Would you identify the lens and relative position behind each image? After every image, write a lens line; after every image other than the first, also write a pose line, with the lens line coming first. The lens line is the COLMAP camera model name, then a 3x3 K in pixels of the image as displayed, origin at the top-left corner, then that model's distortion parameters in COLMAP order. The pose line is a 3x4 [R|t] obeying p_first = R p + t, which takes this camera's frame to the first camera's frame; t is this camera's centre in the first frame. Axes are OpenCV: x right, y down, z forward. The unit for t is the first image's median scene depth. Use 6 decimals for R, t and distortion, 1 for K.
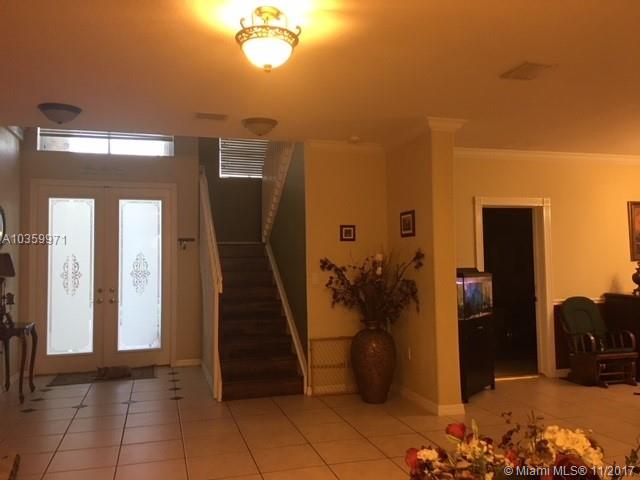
lens RADIAL K [[550.0, 0, 326.1], [0, 550.0, 234.1], [0, 0, 1]] dist [0.085535, -0.139822]
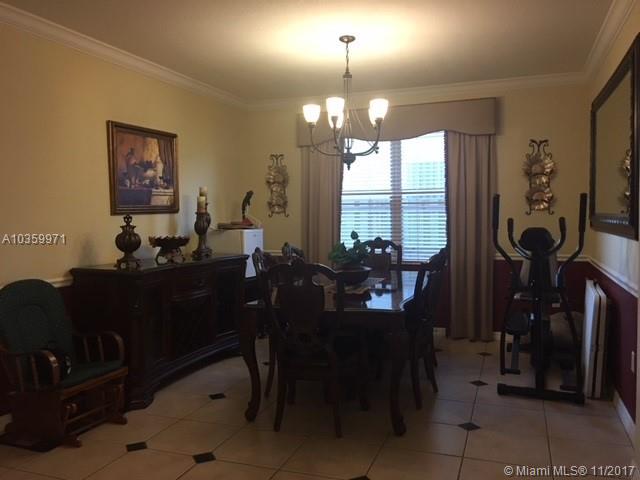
lens RADIAL K [[550.0, 0, 322.5], [0, 550.0, 235.9], [0, 0, 1]] dist [0.085535, -0.139822]
pose [[0.605448, -0.023410, 0.795541, 0.110335], [-0.037727, 0.997600, 0.058068, 0.015432], [-0.794990, -0.065170, 0.603111, 0.248771]]
